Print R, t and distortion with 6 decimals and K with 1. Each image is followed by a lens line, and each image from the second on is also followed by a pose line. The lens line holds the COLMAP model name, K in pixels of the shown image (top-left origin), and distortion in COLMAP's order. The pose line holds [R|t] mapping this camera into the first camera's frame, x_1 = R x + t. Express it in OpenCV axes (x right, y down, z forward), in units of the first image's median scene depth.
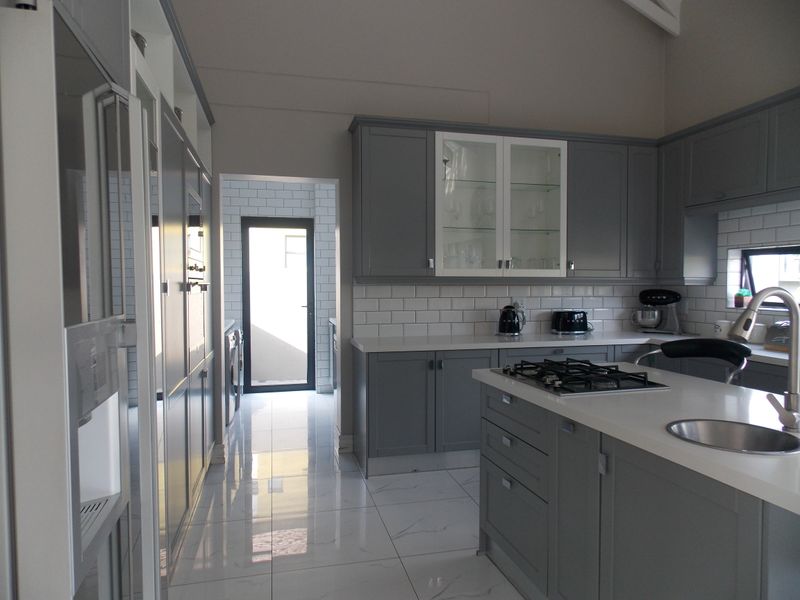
lens RADIAL K [[528.7, 0, 399.5], [0, 528.7, 298.7], [0, 0, 1]] dist [0.003668, -0.001876]
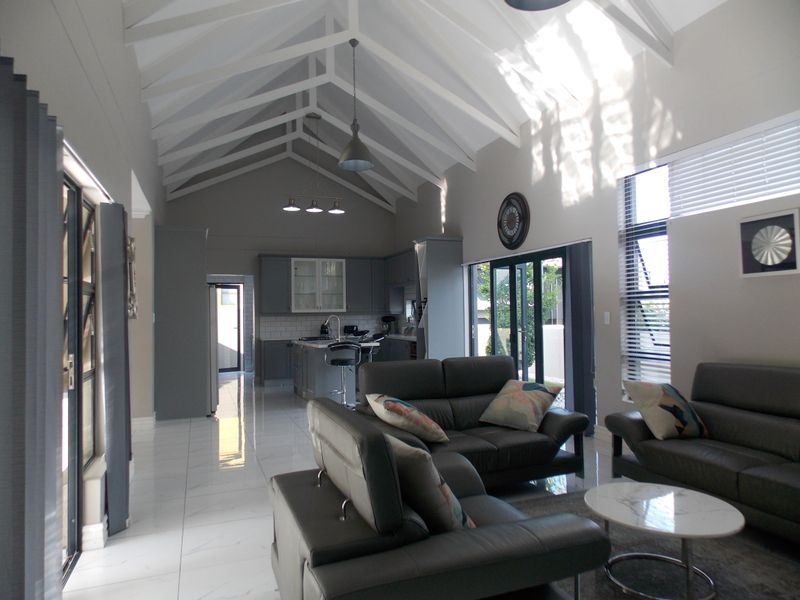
lens RADIAL K [[528.7, 0, 400.7], [0, 528.7, 292.3], [0, 0, 1]] dist [0.003668, -0.001876]
pose [[0.991544, -0.011751, 0.129234, 0.244113], [0.020870, 0.997368, -0.069441, 0.046309], [-0.128078, 0.071551, 0.989180, -1.526189]]
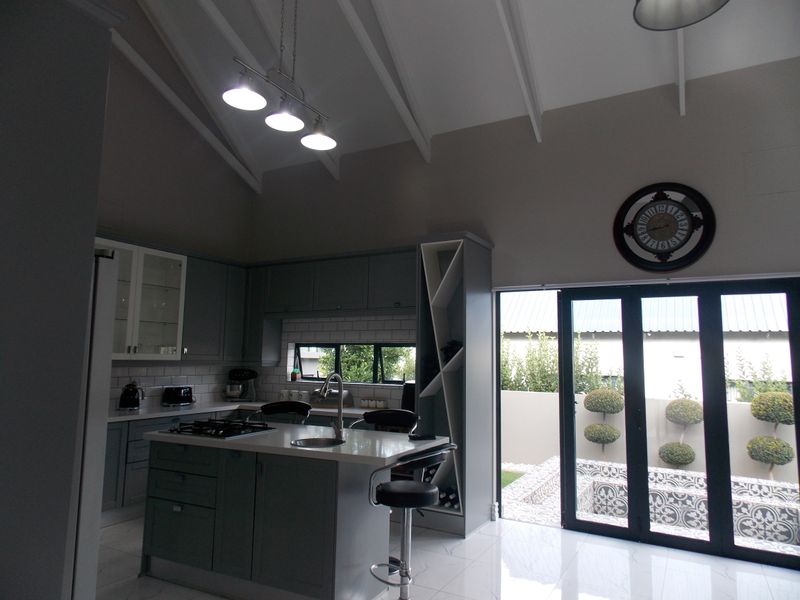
lens RADIAL K [[528.7, 0, 405.9], [0, 528.7, 294.4], [0, 0, 1]] dist [0.003668, -0.001876]
pose [[0.674266, 0.097544, 0.732018, -0.265152], [0.010001, 0.989941, -0.141124, -0.012238], [-0.738421, 0.102476, 0.666508, -0.266133]]
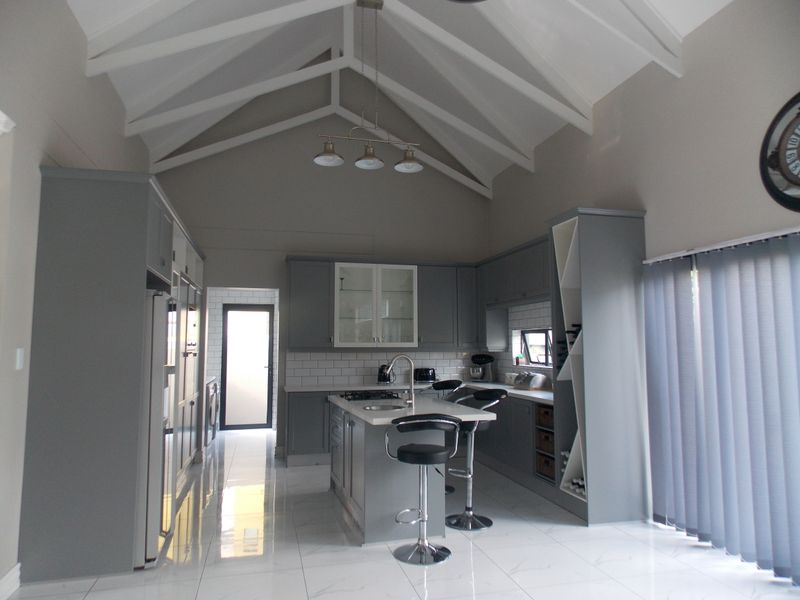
lens RADIAL K [[528.7, 0, 401.5], [0, 528.7, 294.1], [0, 0, 1]] dist [0.003668, -0.001876]
pose [[0.999816, -0.001616, 0.019120, 0.229725], [0.004058, 0.991721, -0.128346, 0.006441], [-0.018754, 0.128399, 0.991545, -0.634062]]
